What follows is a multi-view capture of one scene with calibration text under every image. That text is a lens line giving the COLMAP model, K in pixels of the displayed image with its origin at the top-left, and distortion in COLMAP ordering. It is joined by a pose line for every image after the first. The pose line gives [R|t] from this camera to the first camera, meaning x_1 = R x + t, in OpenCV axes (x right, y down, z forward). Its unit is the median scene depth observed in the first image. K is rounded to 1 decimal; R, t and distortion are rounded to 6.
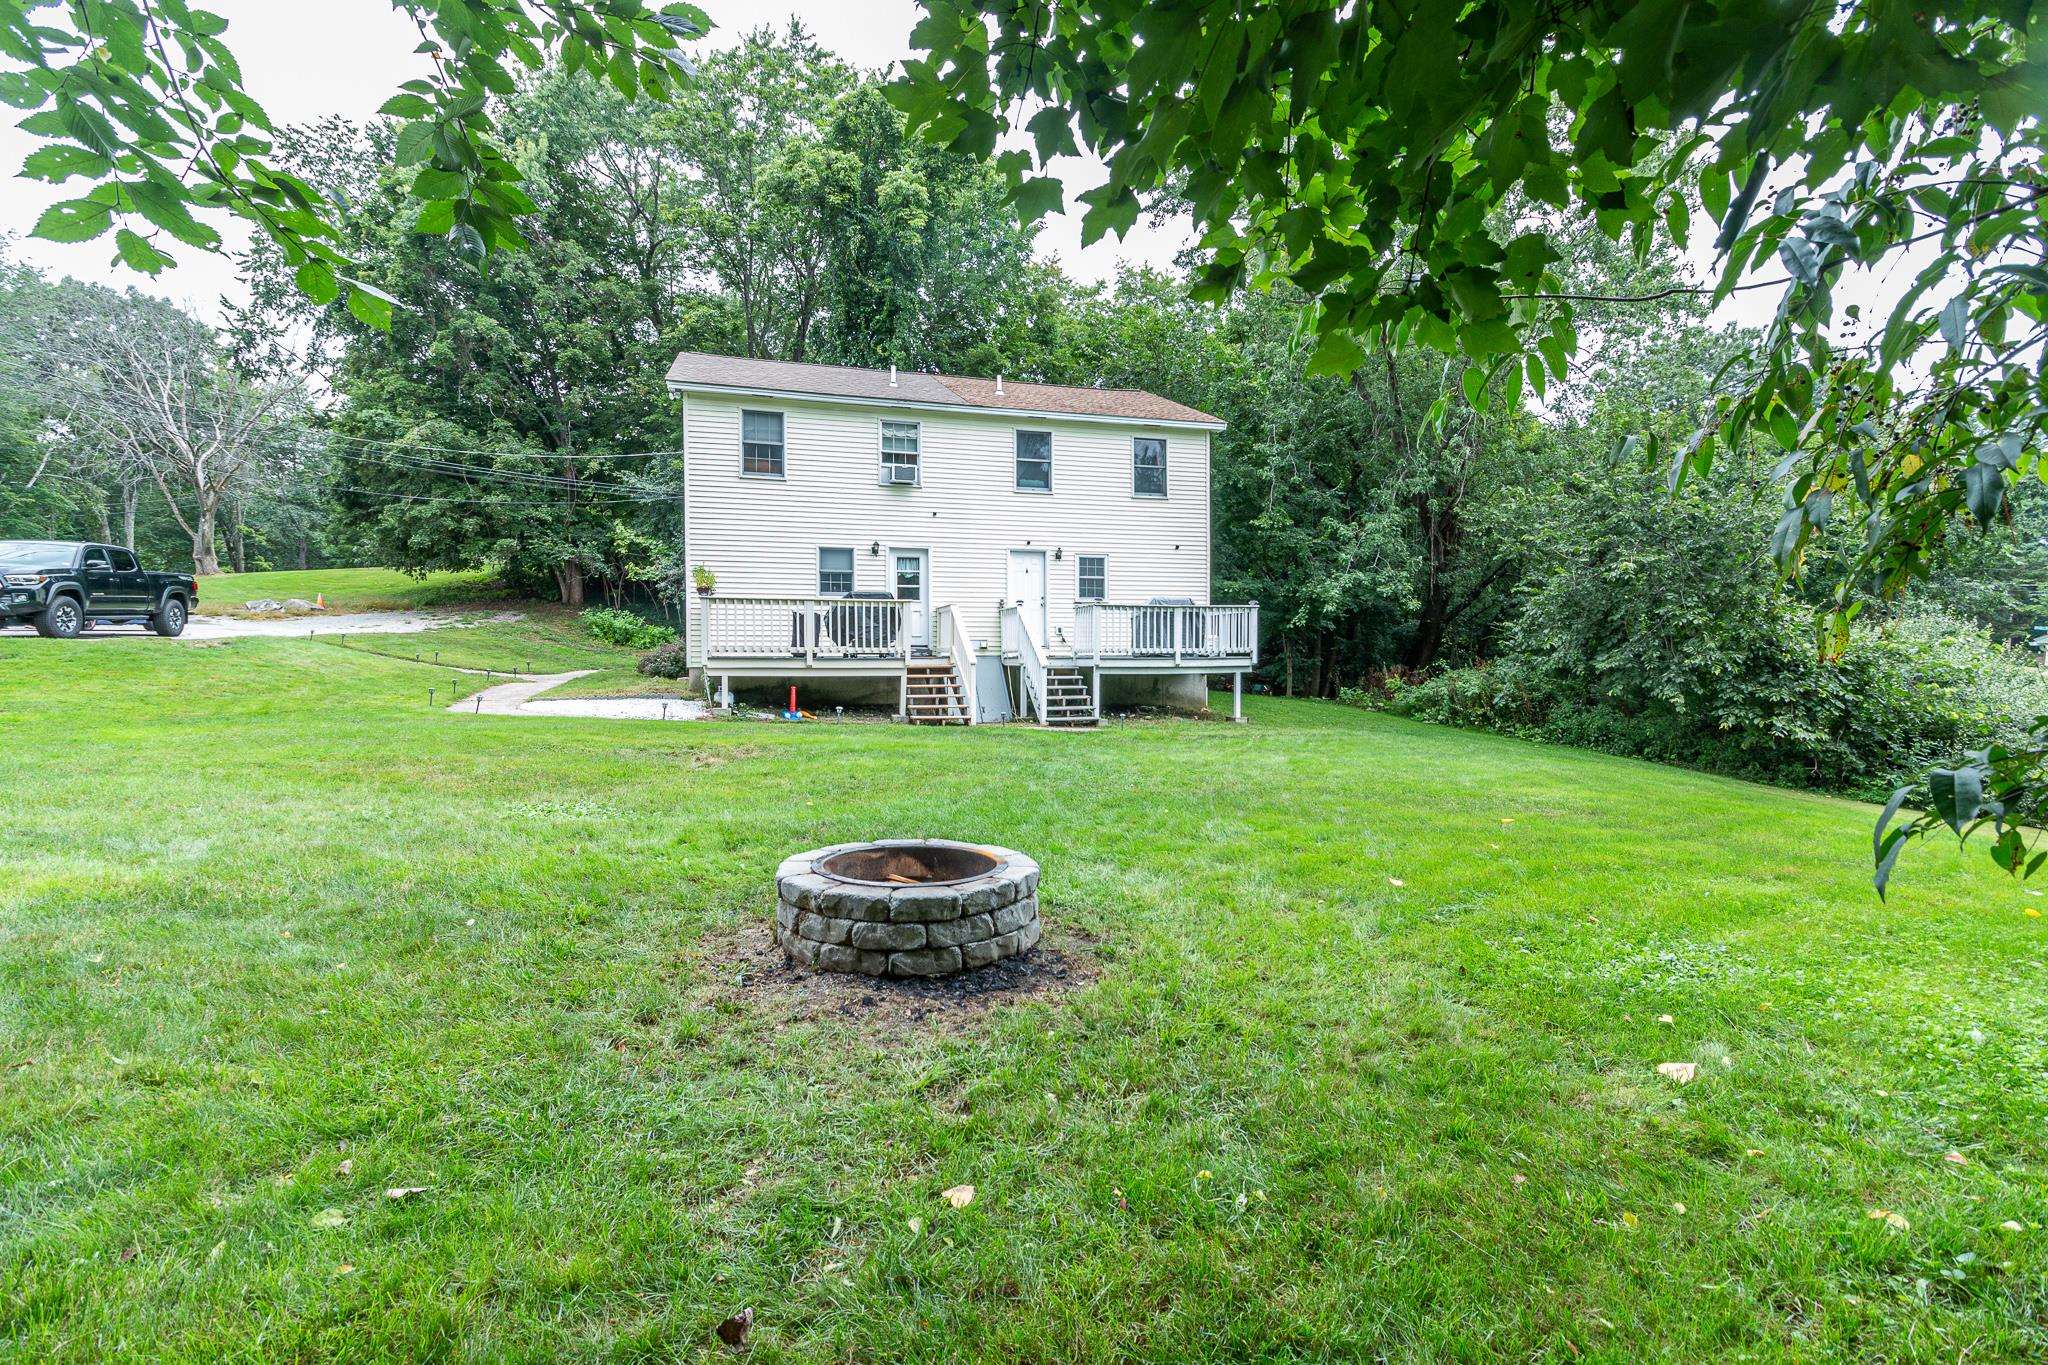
lens RADIAL K [[950.4, 0, 1033.8], [0, 950.4, 662.1], [0, 0, 1]] dist [-0.001872, 0.000186]
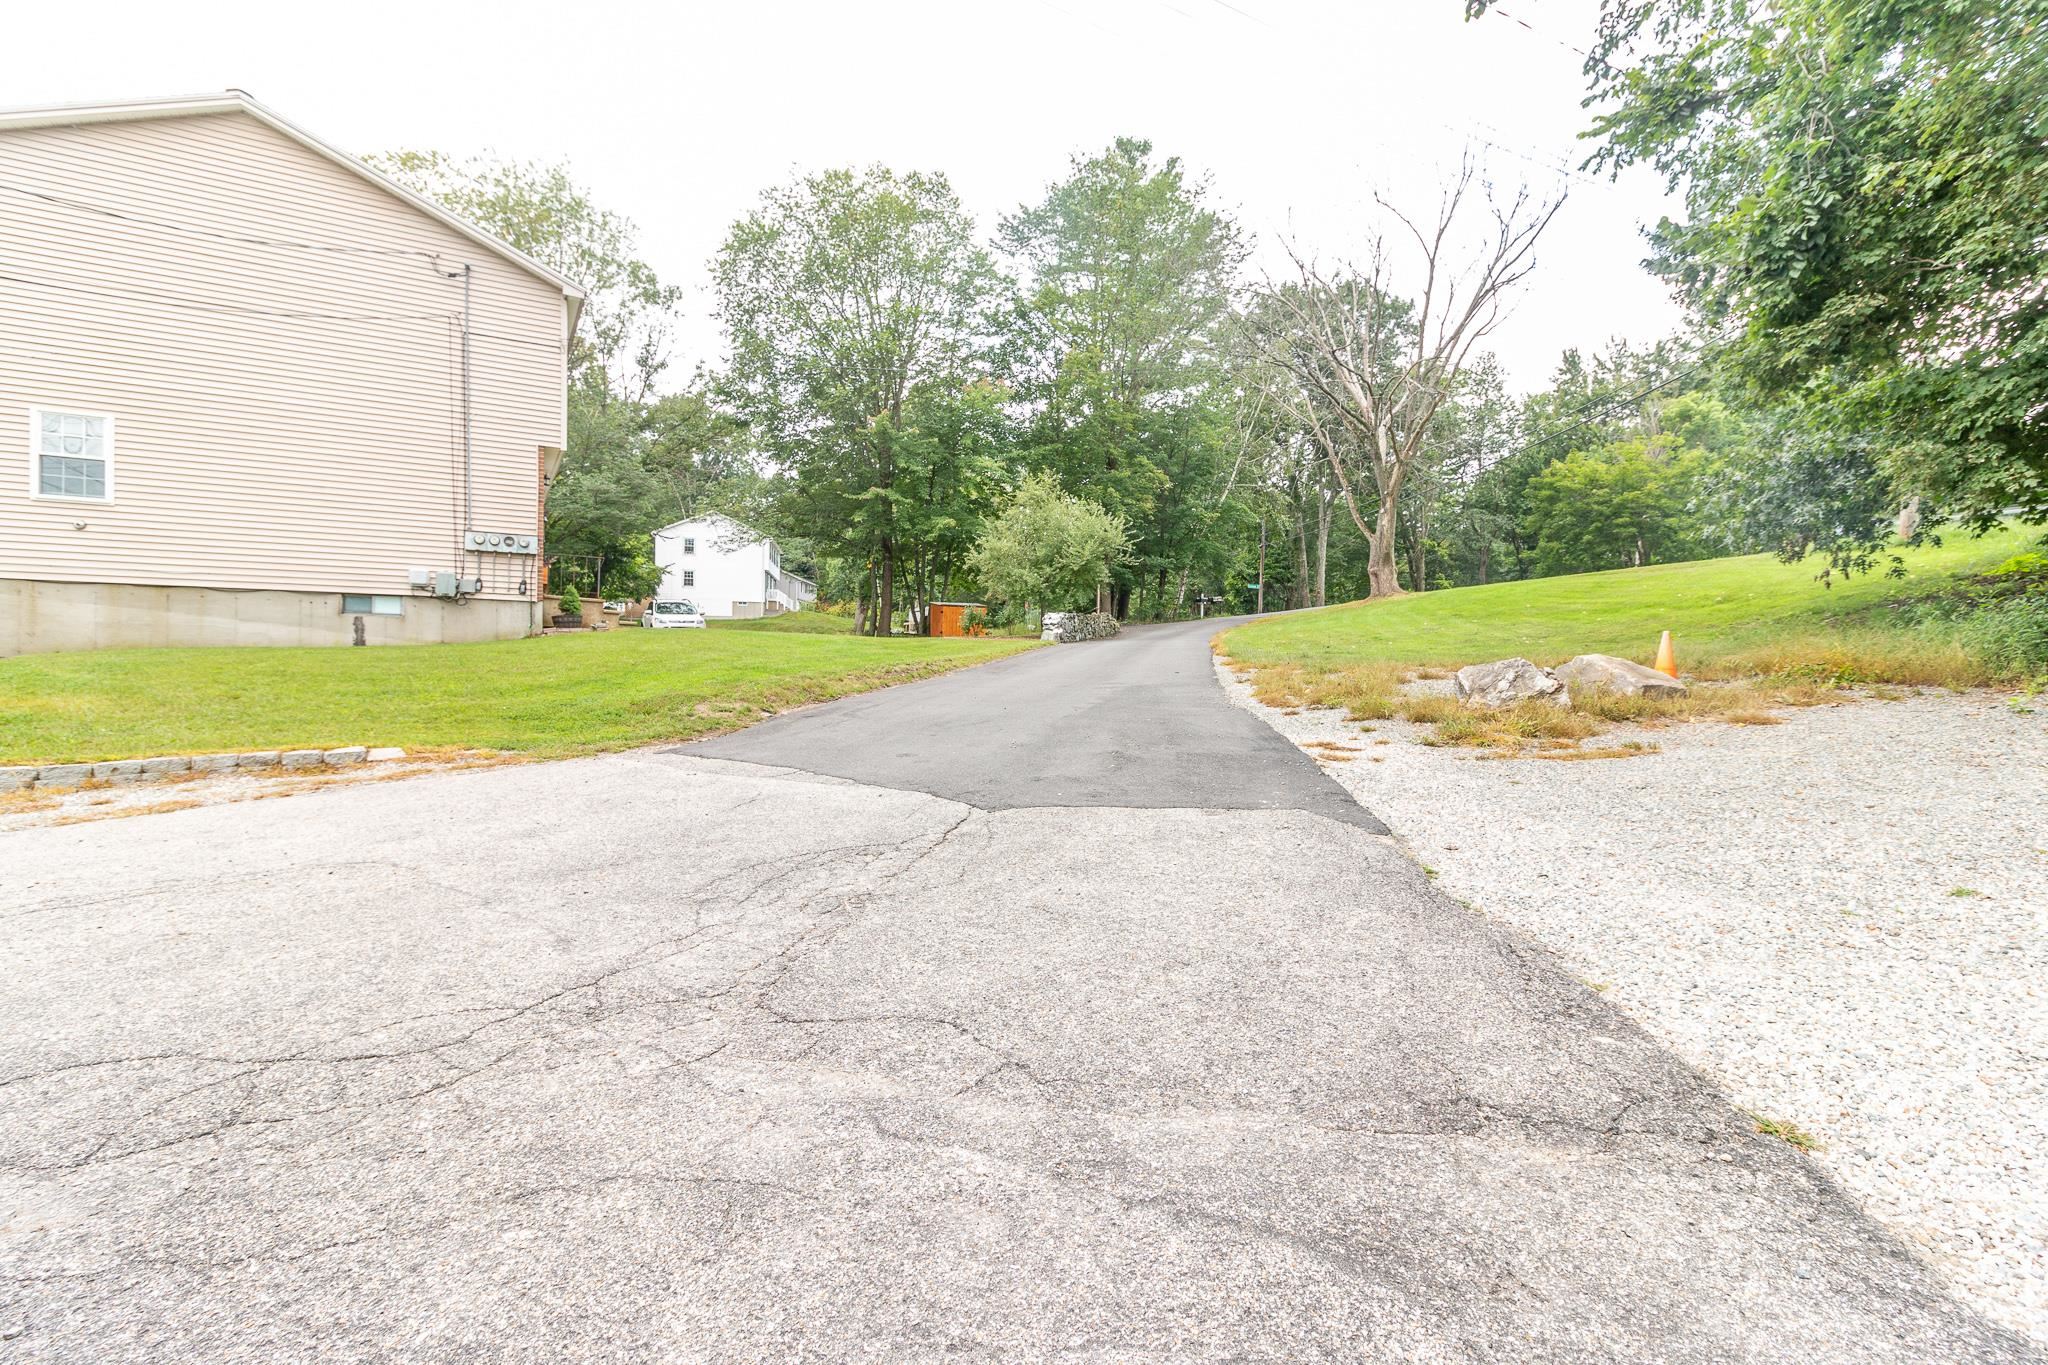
lens RADIAL K [[950.4, 0, 1033.8], [0, 950.4, 662.1], [0, 0, 1]] dist [-0.001872, 0.000186]
pose [[0.473463, 0.025972, -0.880431, -0.437545], [-0.036368, 0.999289, 0.009921, -0.048889], [0.880063, 0.027323, 0.474071, 0.511647]]
